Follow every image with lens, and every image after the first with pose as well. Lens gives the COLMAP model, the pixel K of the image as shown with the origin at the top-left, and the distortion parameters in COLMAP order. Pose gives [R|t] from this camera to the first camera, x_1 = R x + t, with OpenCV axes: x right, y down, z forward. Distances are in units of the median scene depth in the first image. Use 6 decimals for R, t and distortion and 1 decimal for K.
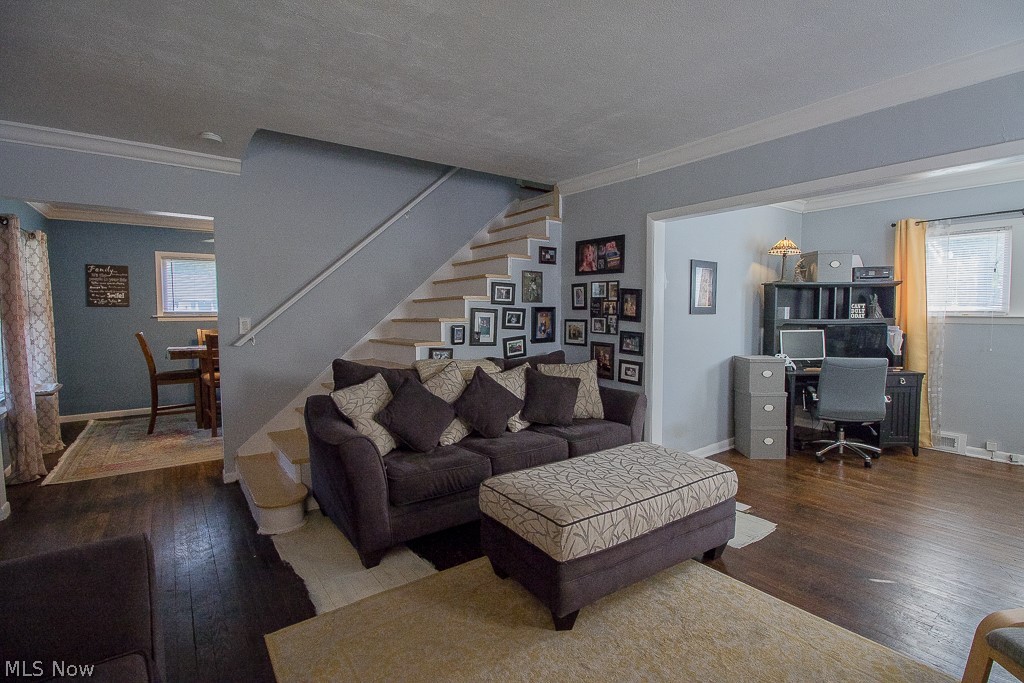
lens RADIAL K [[471.0, 0, 518.5], [0, 471.0, 338.3], [0, 0, 1]] dist [-0.001279, -0.012508]
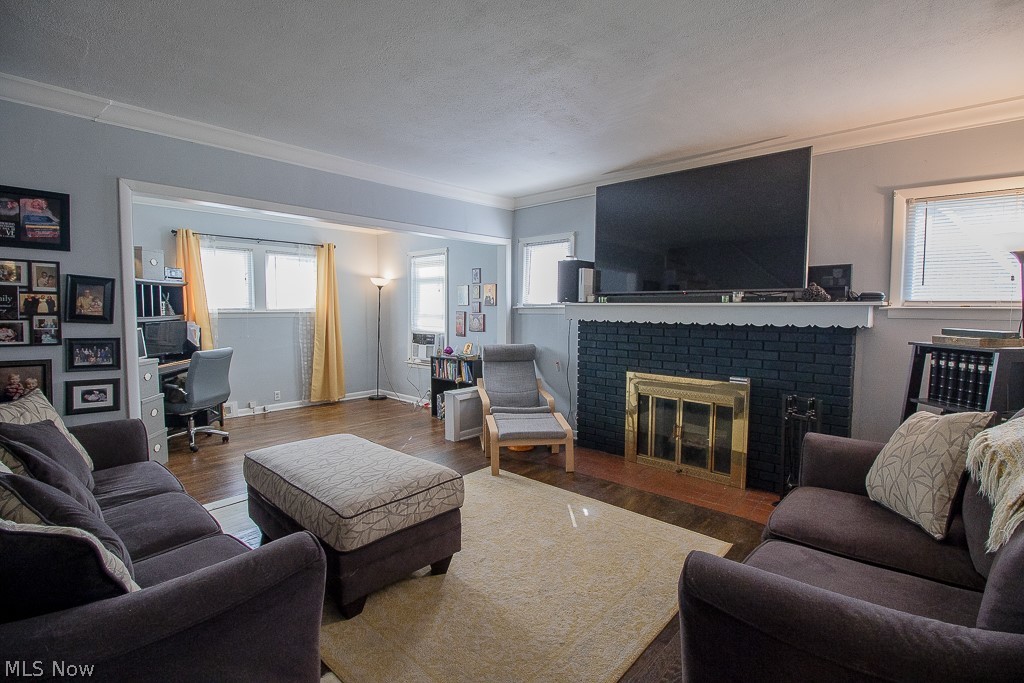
lens RADIAL K [[471.0, 0, 518.5], [0, 471.0, 338.3], [0, 0, 1]] dist [-0.001279, -0.012508]
pose [[-0.206422, -0.060599, 0.976585, -0.499488], [0.055014, 0.995783, 0.073418, -0.026378], [-0.976915, 0.068881, -0.202218, 0.462828]]
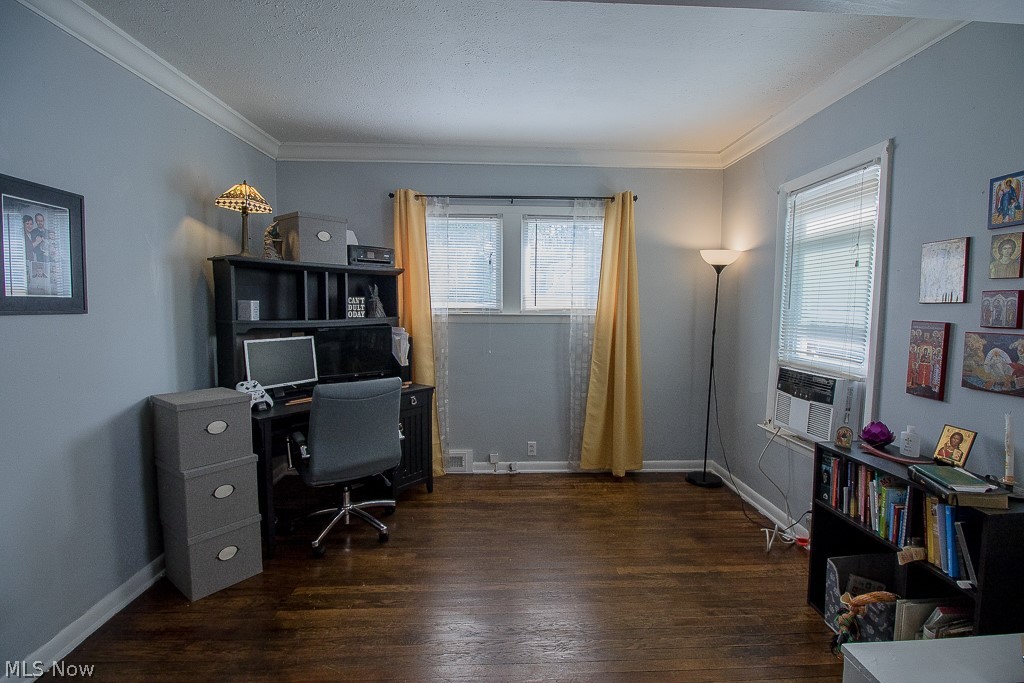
lens RADIAL K [[471.0, 0, 518.5], [0, 471.0, 338.3], [0, 0, 1]] dist [-0.001279, -0.012508]
pose [[0.559191, -0.049071, 0.827586, 0.284153], [0.038921, 0.998700, 0.032918, -0.027091], [-0.828125, 0.013803, 0.560374, 0.420925]]
